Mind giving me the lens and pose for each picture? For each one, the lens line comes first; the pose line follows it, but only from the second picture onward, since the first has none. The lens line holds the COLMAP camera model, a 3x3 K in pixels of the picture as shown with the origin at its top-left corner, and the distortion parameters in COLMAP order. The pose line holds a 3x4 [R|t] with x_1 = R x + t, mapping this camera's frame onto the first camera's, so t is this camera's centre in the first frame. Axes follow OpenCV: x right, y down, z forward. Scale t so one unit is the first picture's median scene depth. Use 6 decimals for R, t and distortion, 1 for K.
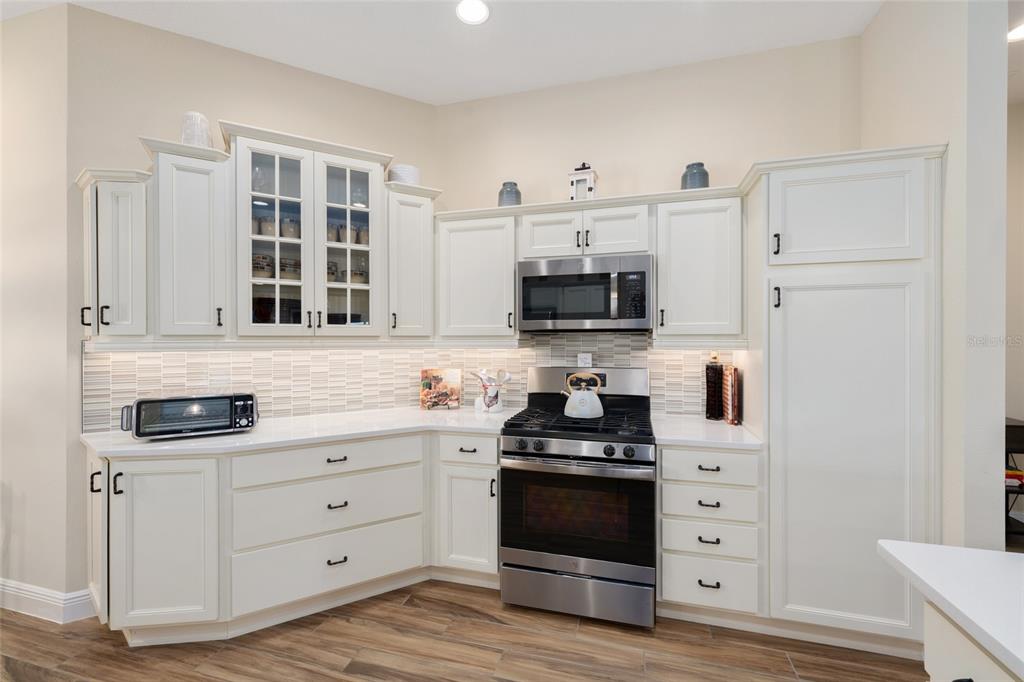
lens RADIAL K [[422.7, 0, 512.0], [0, 422.7, 341.0], [0, 0, 1]] dist [0.003028, 0.000204]
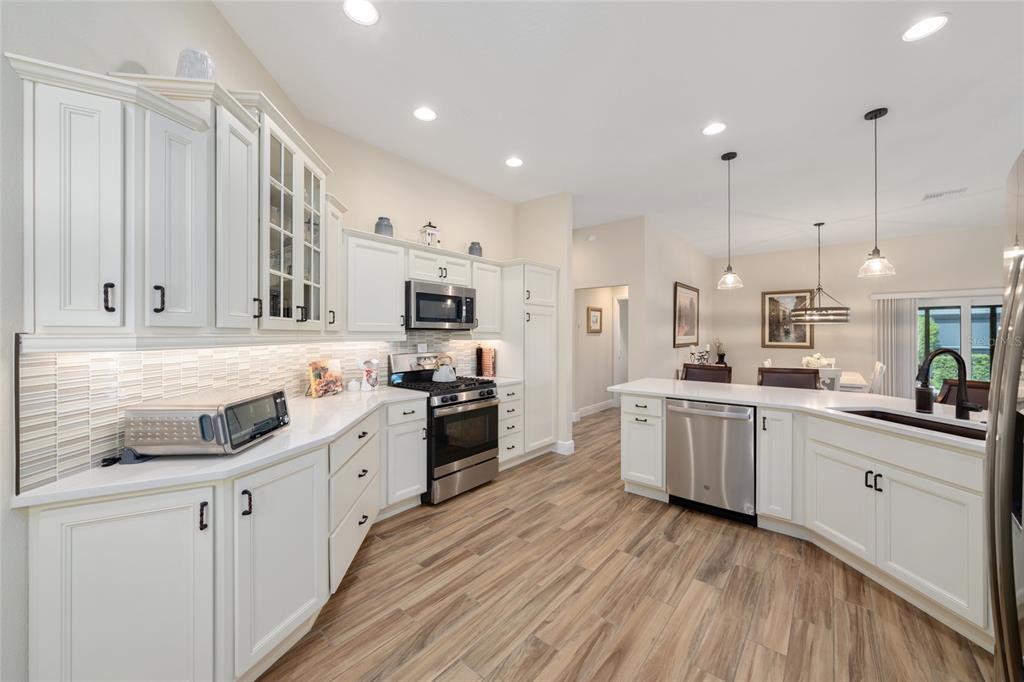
lens RADIAL K [[381.2, 0, 513.1], [0, 381.2, 332.7], [0, 0, 1]] dist [-0.001126, 0.000029]
pose [[0.410777, 0.008053, 0.911700, -1.115676], [0.000123, 0.999960, -0.008888, 0.002017], [-0.911736, 0.003763, 0.410759, 0.156017]]
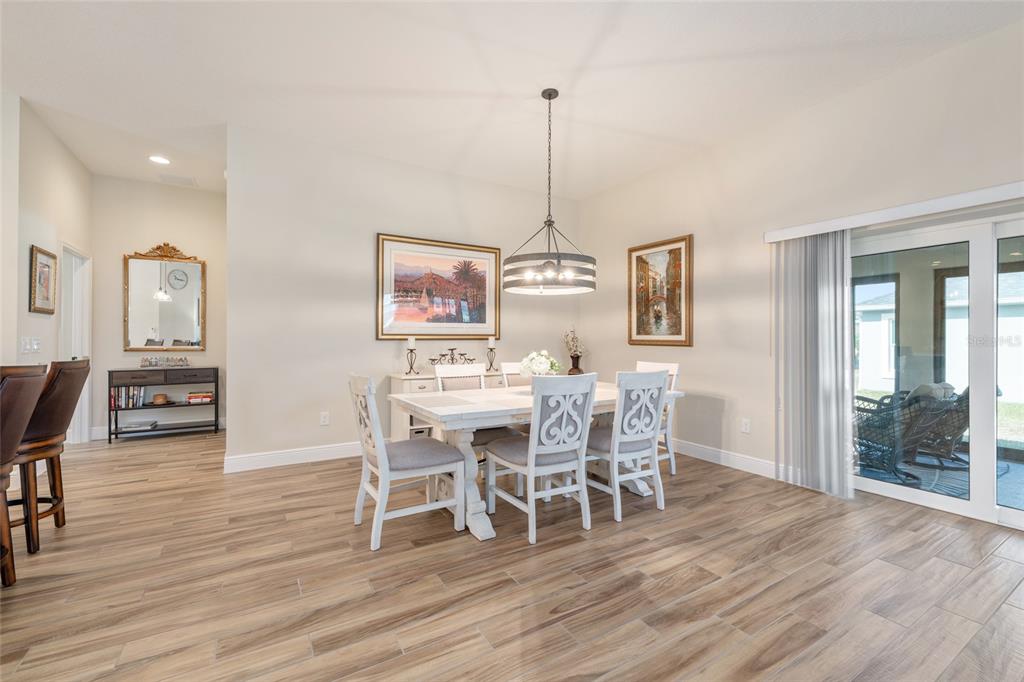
lens RADIAL K [[433.0, 0, 513.5], [0, 433.0, 338.0], [0, 0, 1]] dist [0.000508, -0.000172]
pose [[0.678384, 0.008747, 0.734655, 0.866990], [-0.006147, 0.999962, -0.006230, 0.086921], [-0.734682, -0.000289, 0.678412, -1.545866]]
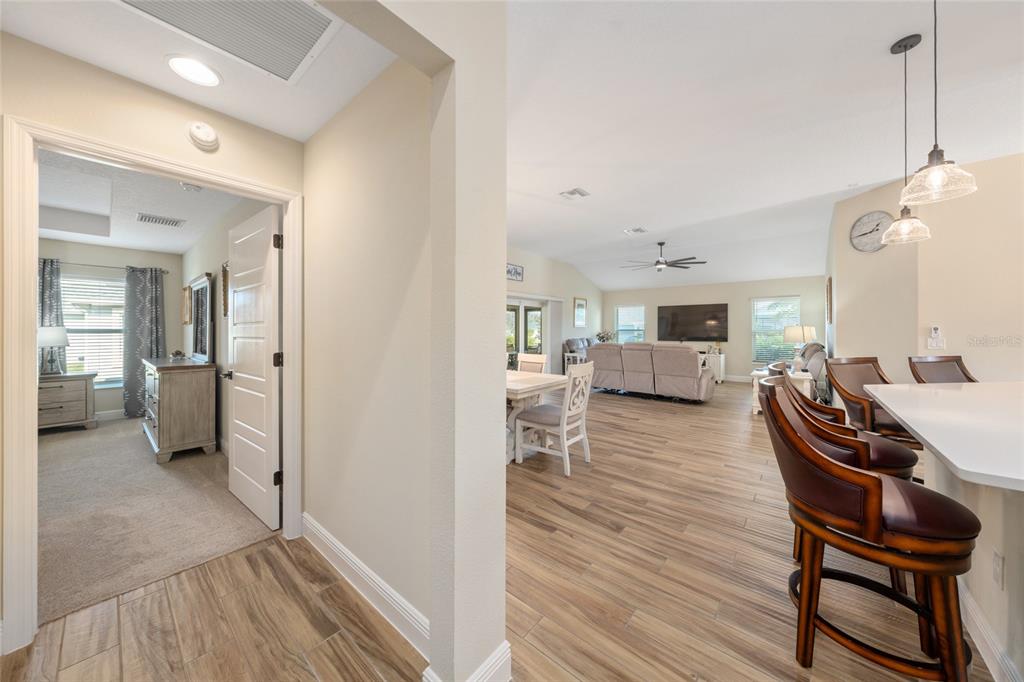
lens RADIAL K [[343.4, 0, 514.4], [0, 343.4, 337.0], [0, 0, 1]] dist [-0.001649, 0.000020]
pose [[-0.911571, -0.002357, 0.411136, 1.108035], [0.004984, 0.999847, 0.016784, 0.047875], [-0.411113, 0.017349, -0.911419, 0.844662]]
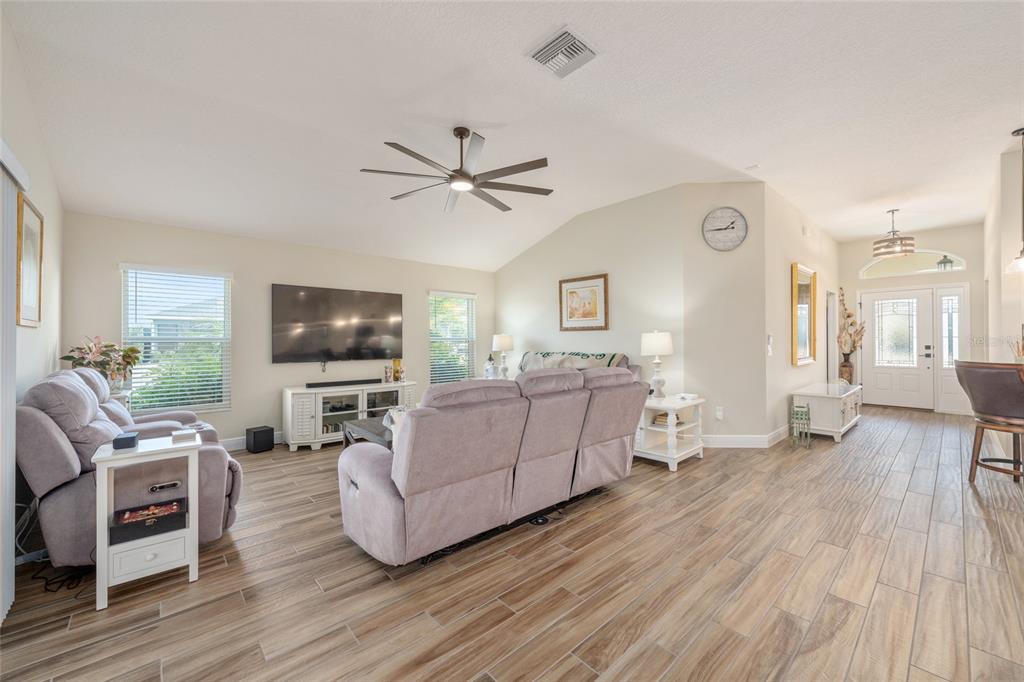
lens RADIAL K [[400.5, 0, 517.8], [0, 400.5, 335.3], [0, 0, 1]] dist [0.001019, 0.000233]
pose [[-0.525577, -0.003301, -0.850740, 2.344930], [0.005907, 0.999954, -0.007529, 0.049475], [0.850726, -0.008982, -0.525533, -1.532727]]
